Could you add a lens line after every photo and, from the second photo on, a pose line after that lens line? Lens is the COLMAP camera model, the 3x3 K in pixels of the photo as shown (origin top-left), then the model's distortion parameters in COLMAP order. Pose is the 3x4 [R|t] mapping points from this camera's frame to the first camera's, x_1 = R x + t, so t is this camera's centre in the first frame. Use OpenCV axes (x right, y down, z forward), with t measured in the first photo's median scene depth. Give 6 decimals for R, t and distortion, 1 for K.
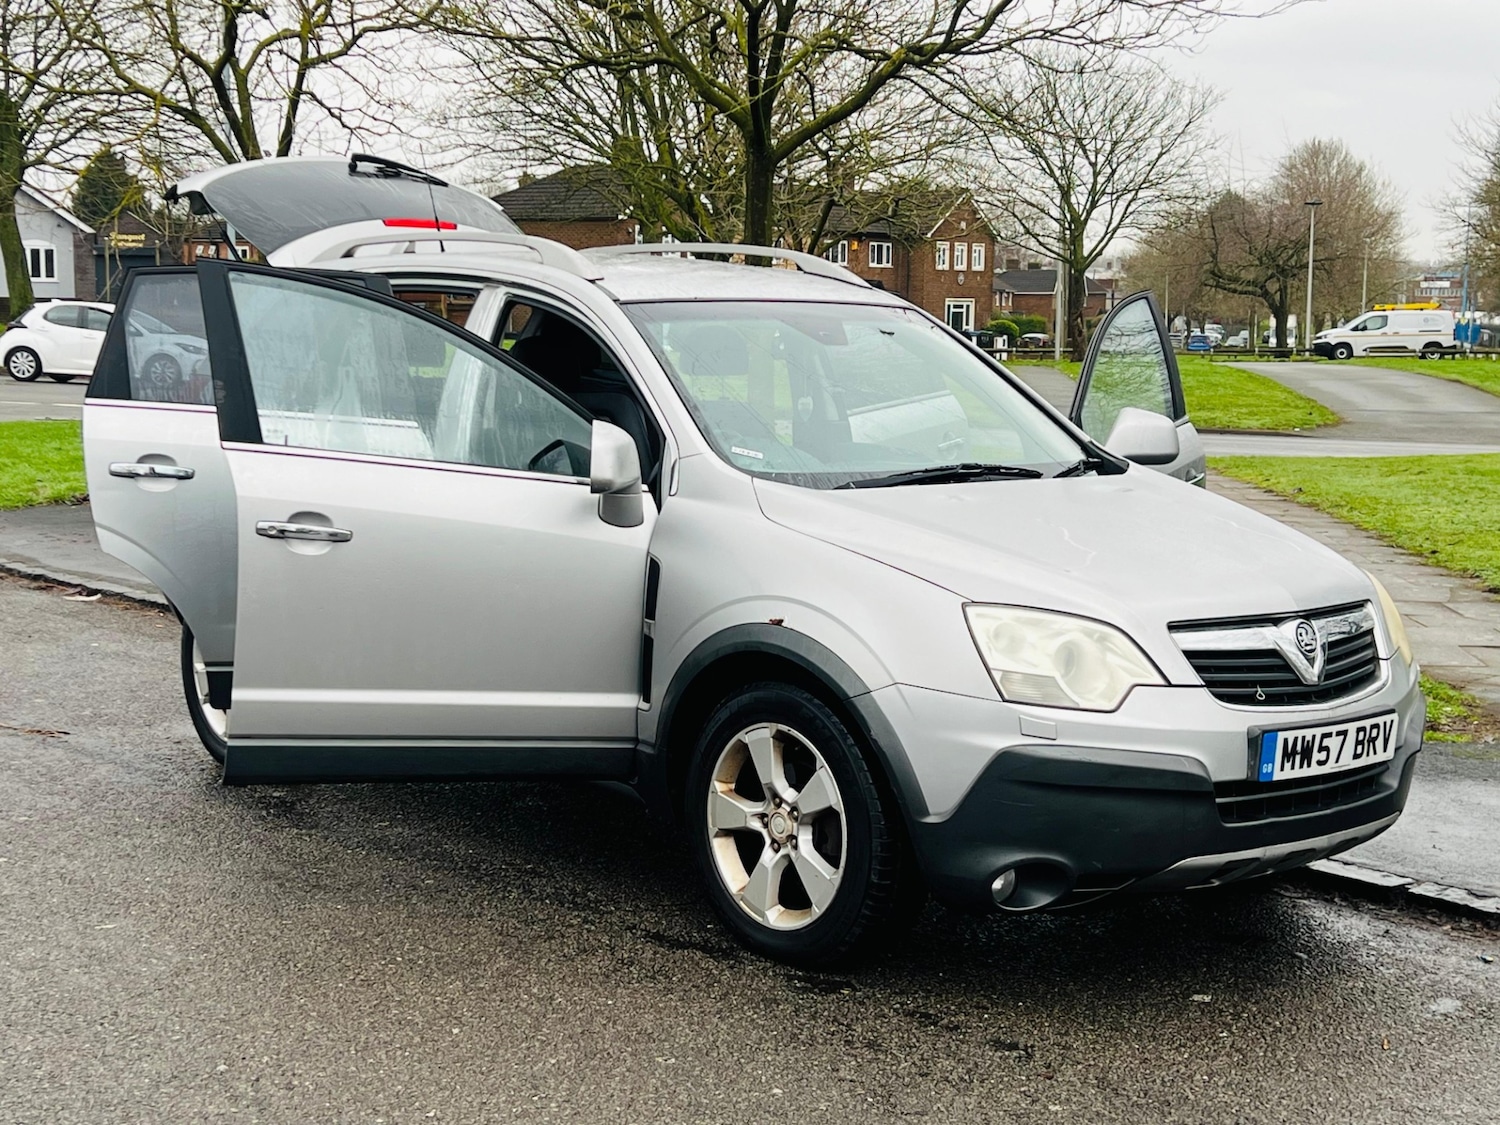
lens RADIAL K [[2214.5, 0, 750.0], [0, 2214.5, 562.5], [0, 0, 1]] dist [0.228297, -0.740910]
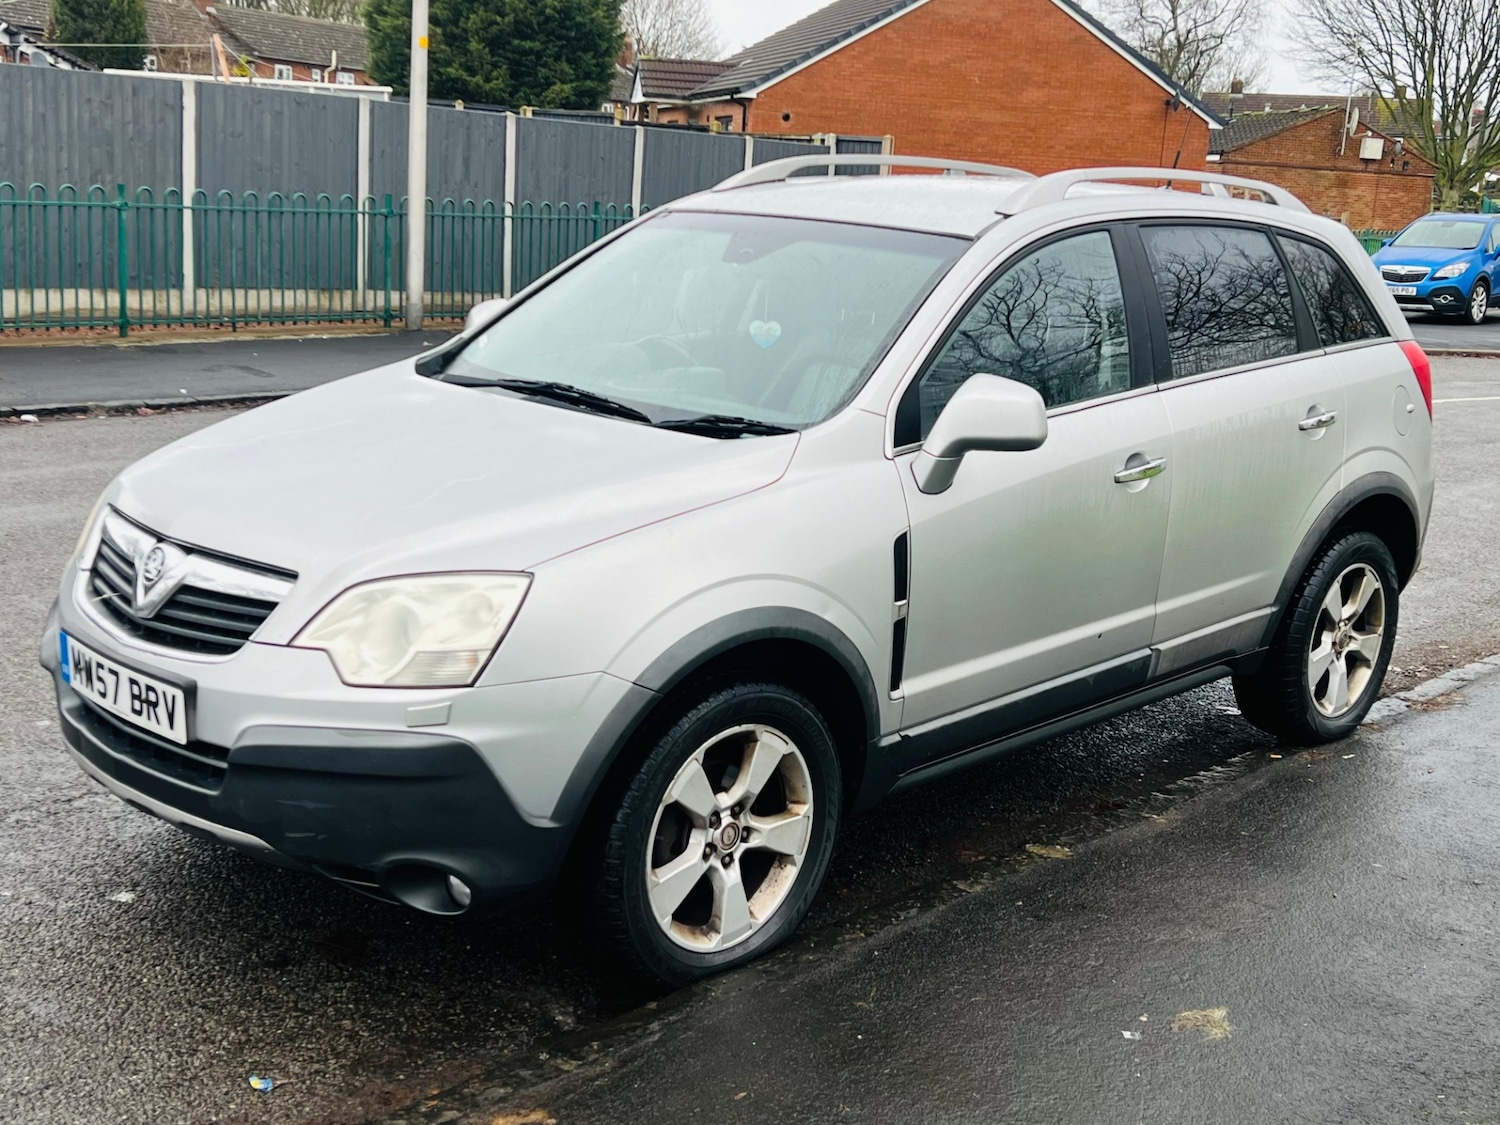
lens RADIAL K [[1814.8, 0, 763.1], [0, 1814.8, 563.4], [0, 0, 1]] dist [0.162528, -0.415369]
pose [[0.081527, 0.195914, -0.977226, 0.901893], [-0.175322, 0.968020, 0.179442, -0.129045], [0.981130, 0.156700, 0.113268, 1.063153]]
